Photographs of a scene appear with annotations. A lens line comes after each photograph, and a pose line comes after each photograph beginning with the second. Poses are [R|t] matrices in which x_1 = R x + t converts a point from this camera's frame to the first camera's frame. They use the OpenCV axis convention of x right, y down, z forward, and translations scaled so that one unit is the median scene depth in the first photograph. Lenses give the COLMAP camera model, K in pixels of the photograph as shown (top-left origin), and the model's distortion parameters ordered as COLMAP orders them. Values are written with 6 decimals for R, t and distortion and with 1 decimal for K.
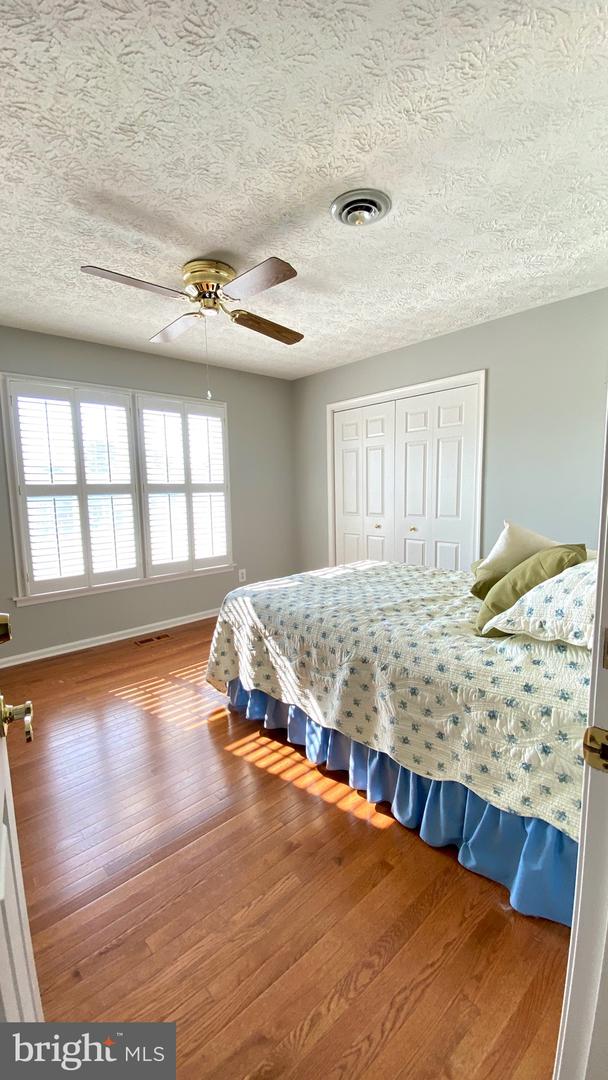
lens RADIAL K [[433.3, 0, 304.7], [0, 433.3, 540.9], [0, 0, 1]] dist [0.002795, -0.001323]
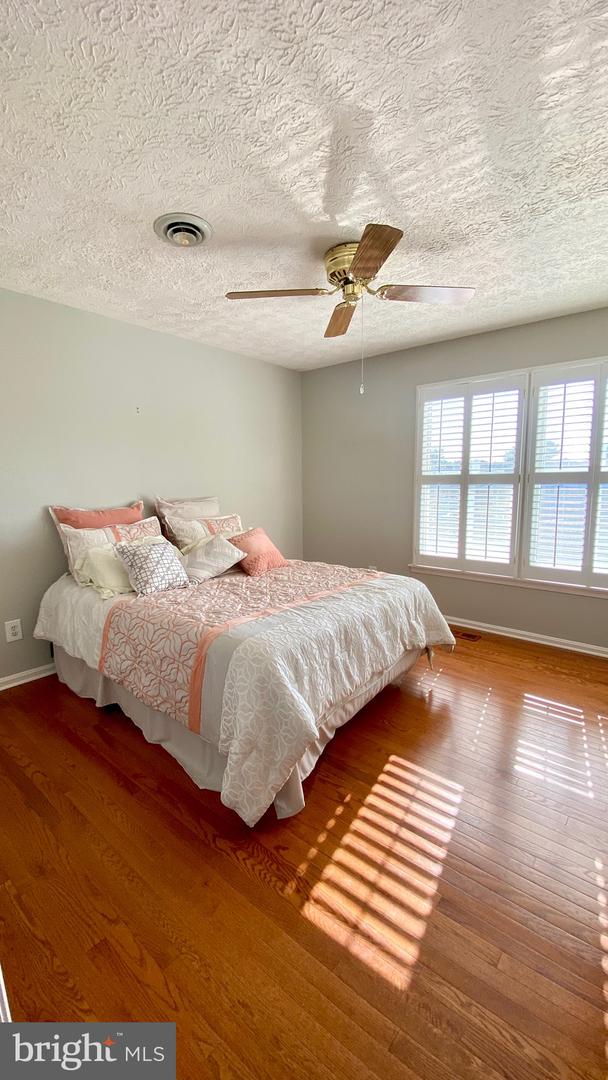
lens RADIAL K [[433.3, 0, 302.7], [0, 433.3, 536.1], [0, 0, 1]] dist [0.002795, -0.001323]
pose [[0.146759, 0.139675, -0.979261, 0.465913], [-0.118386, 0.985345, 0.122801, -0.061402], [0.982062, 0.097909, 0.161144, 0.435012]]
